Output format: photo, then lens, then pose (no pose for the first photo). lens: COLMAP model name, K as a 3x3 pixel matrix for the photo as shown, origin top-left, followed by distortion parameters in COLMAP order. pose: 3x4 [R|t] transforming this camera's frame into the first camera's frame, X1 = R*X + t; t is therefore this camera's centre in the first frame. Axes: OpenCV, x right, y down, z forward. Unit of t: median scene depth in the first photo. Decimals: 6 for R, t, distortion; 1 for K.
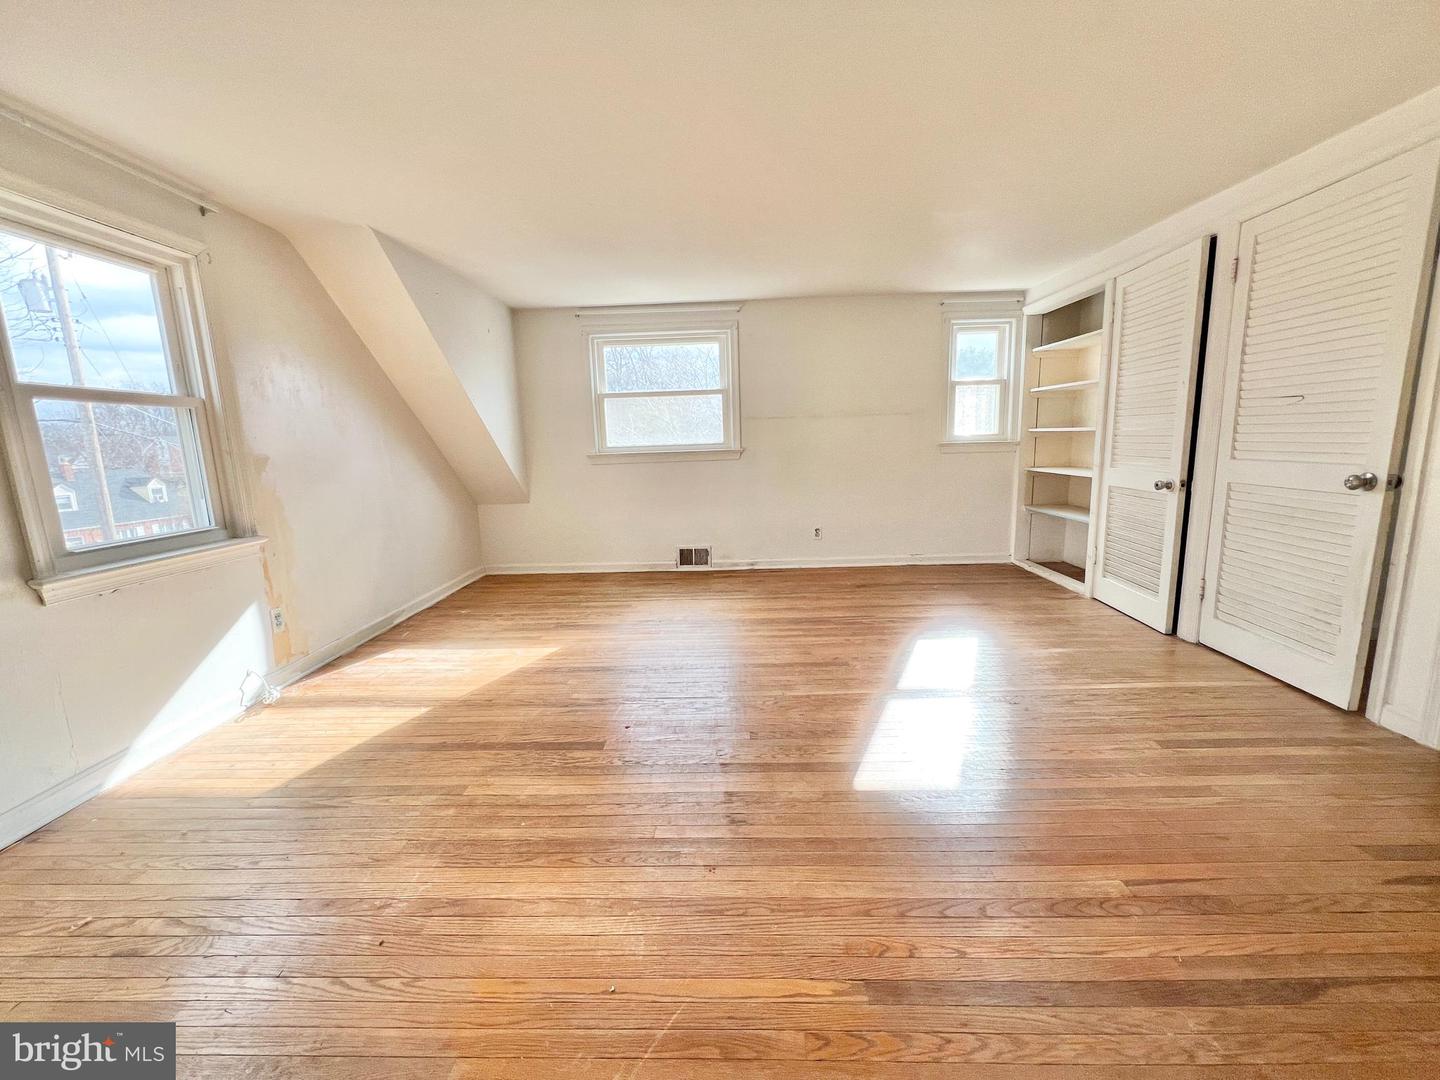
lens RADIAL K [[579.9, 0, 720.0], [0, 579.9, 540.0], [0, 0, 1]] dist [-0.000479, -0.000047]
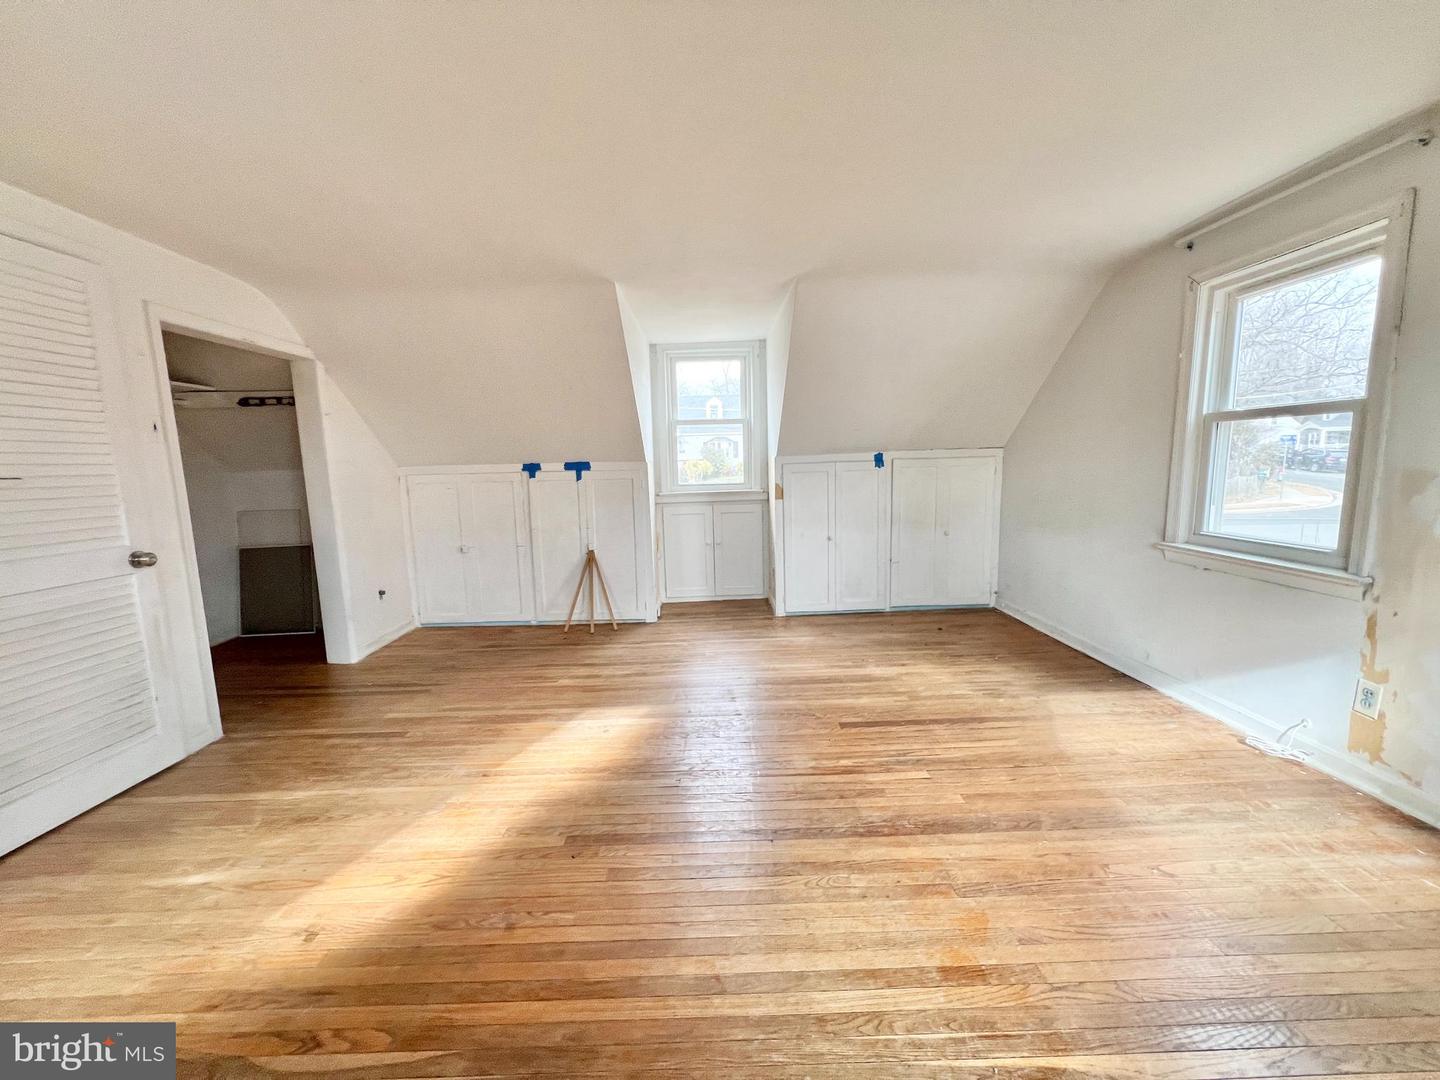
lens RADIAL K [[575.0, 0, 717.0], [0, 575.0, 537.8], [0, 0, 1]] dist [0.001042, 0.000466]
pose [[-0.997623, 0.065003, -0.022882, 0.050924], [0.055253, 0.952926, 0.298127, -0.338993], [0.041184, 0.296154, -0.954252, 1.745170]]
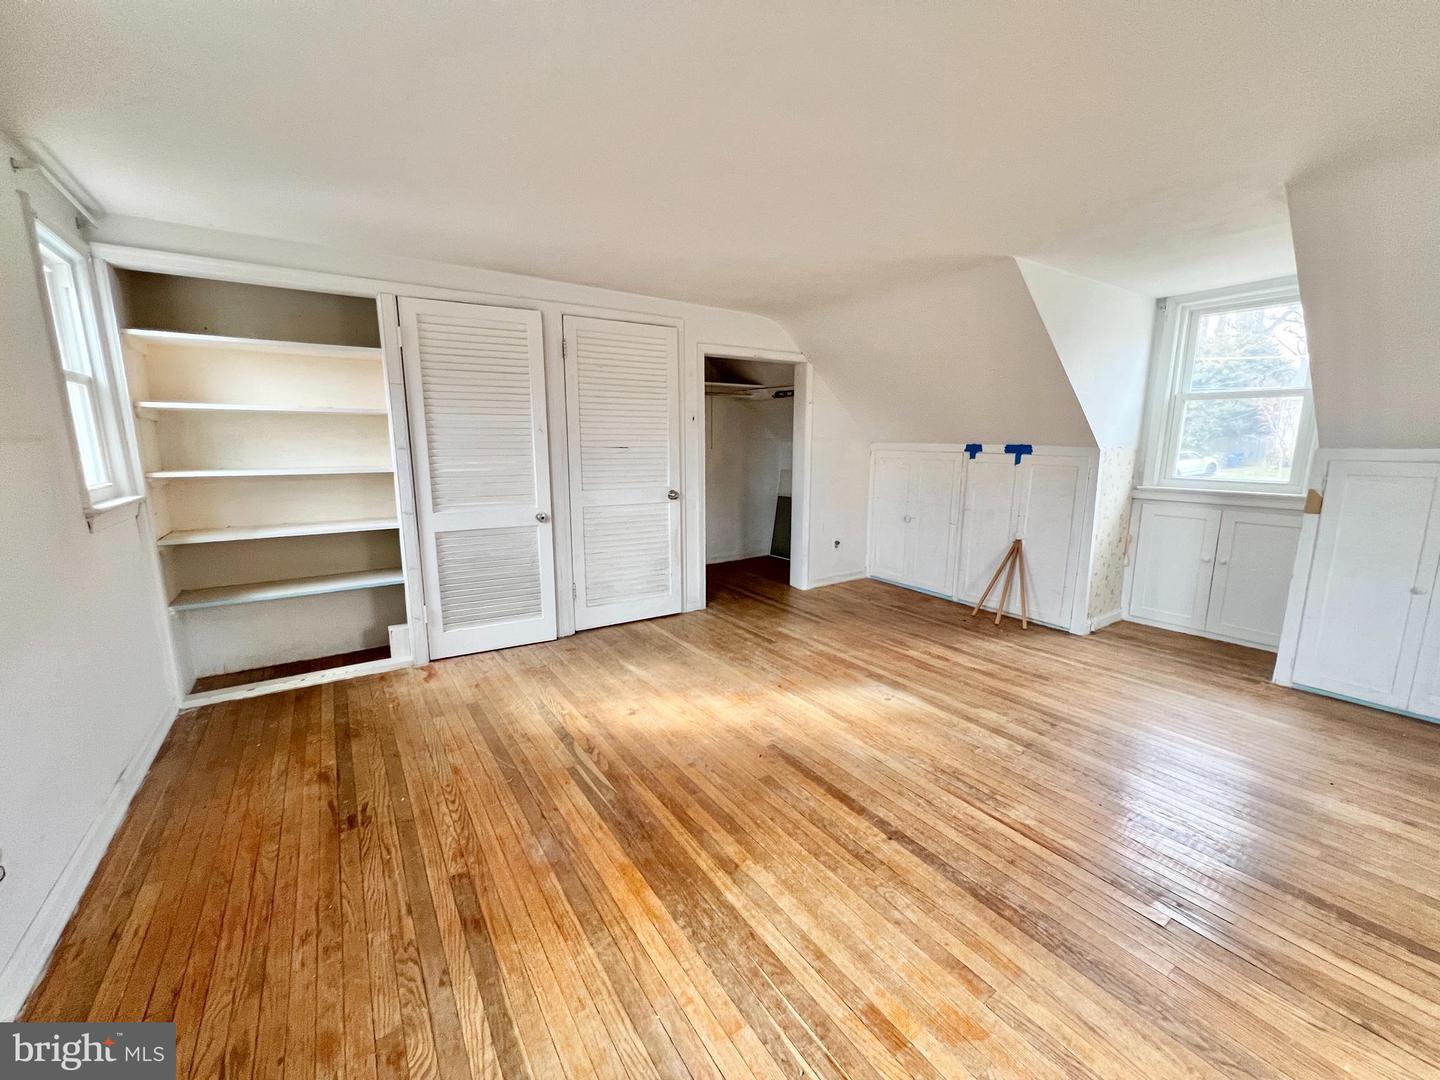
lens RADIAL K [[575.0, 0, 717.0], [0, 575.0, 537.8], [0, 0, 1]] dist [0.001042, 0.000466]
pose [[-0.574159, -0.108677, 0.811499, -0.442310], [0.156754, 0.958225, 0.239234, -0.335086], [-0.803598, 0.264564, -0.533138, 1.637183]]
